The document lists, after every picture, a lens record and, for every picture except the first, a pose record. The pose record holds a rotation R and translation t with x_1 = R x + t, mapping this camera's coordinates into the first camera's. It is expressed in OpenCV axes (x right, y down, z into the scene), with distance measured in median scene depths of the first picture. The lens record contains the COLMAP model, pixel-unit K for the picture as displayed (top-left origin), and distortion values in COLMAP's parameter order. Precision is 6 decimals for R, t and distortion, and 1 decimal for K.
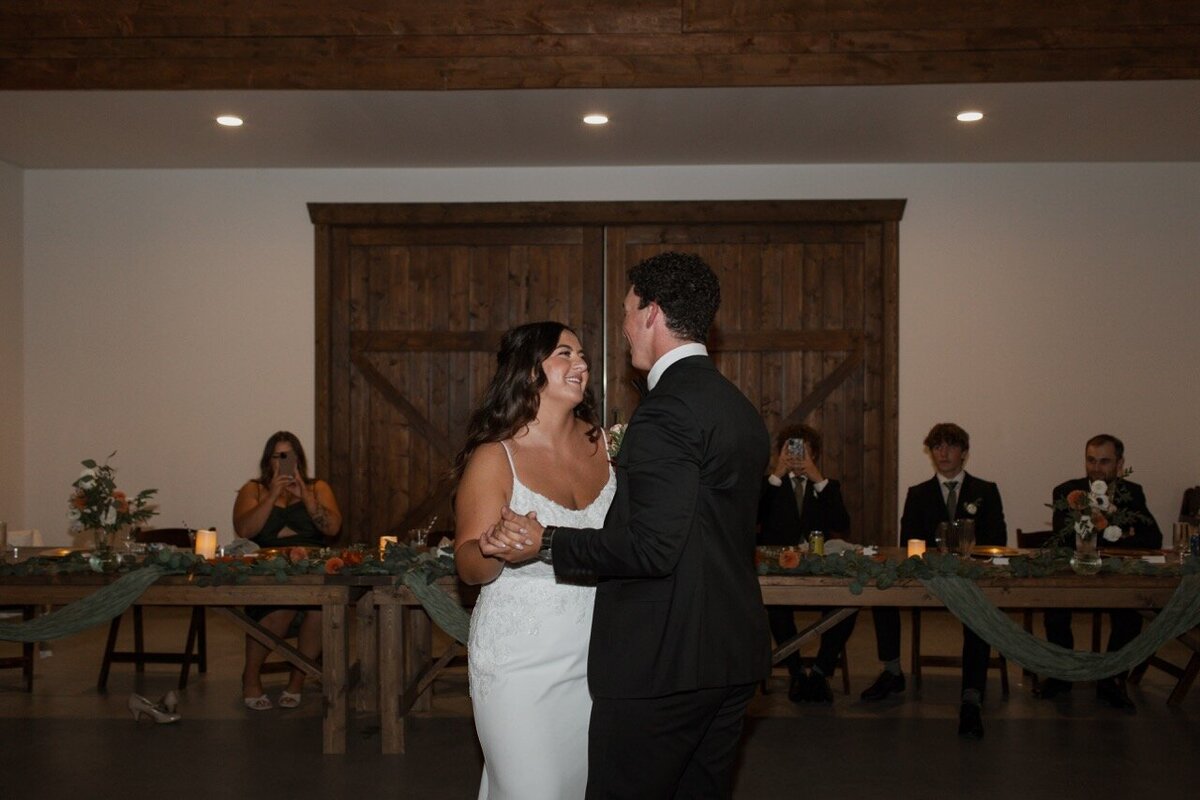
lens RADIAL K [[1163.3, 0, 600.0], [0, 1163.3, 400.0], [0, 0, 1]] dist [0.016297, -0.010653]
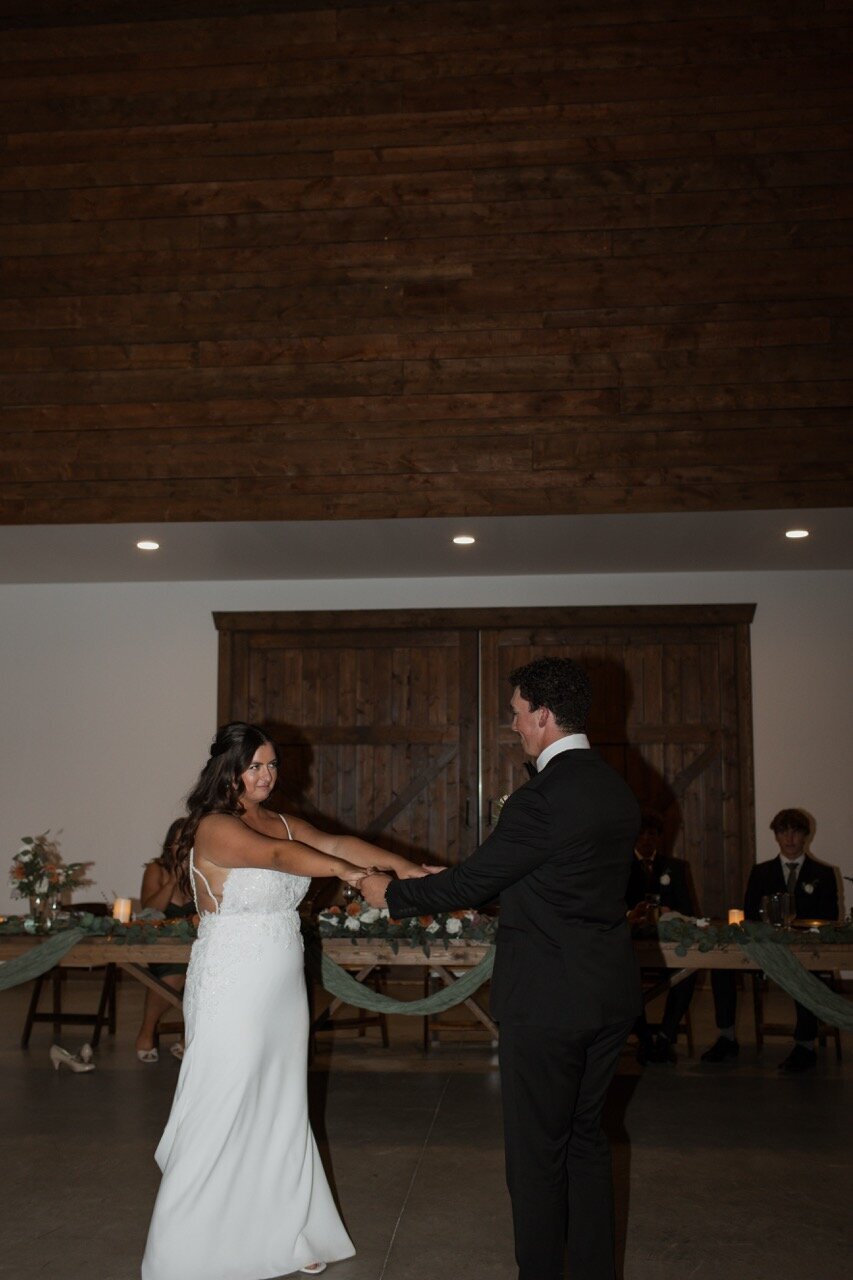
lens RADIAL K [[1240.8, 0, 428.0], [0, 1240.8, 667.8], [0, 0, 1]] dist [0.016297, -0.010653]
pose [[0.997494, -0.006678, -0.070436, 0.051234], [-0.000662, 0.994611, -0.103676, 0.009599], [0.070749, 0.103463, 0.992114, -0.213625]]
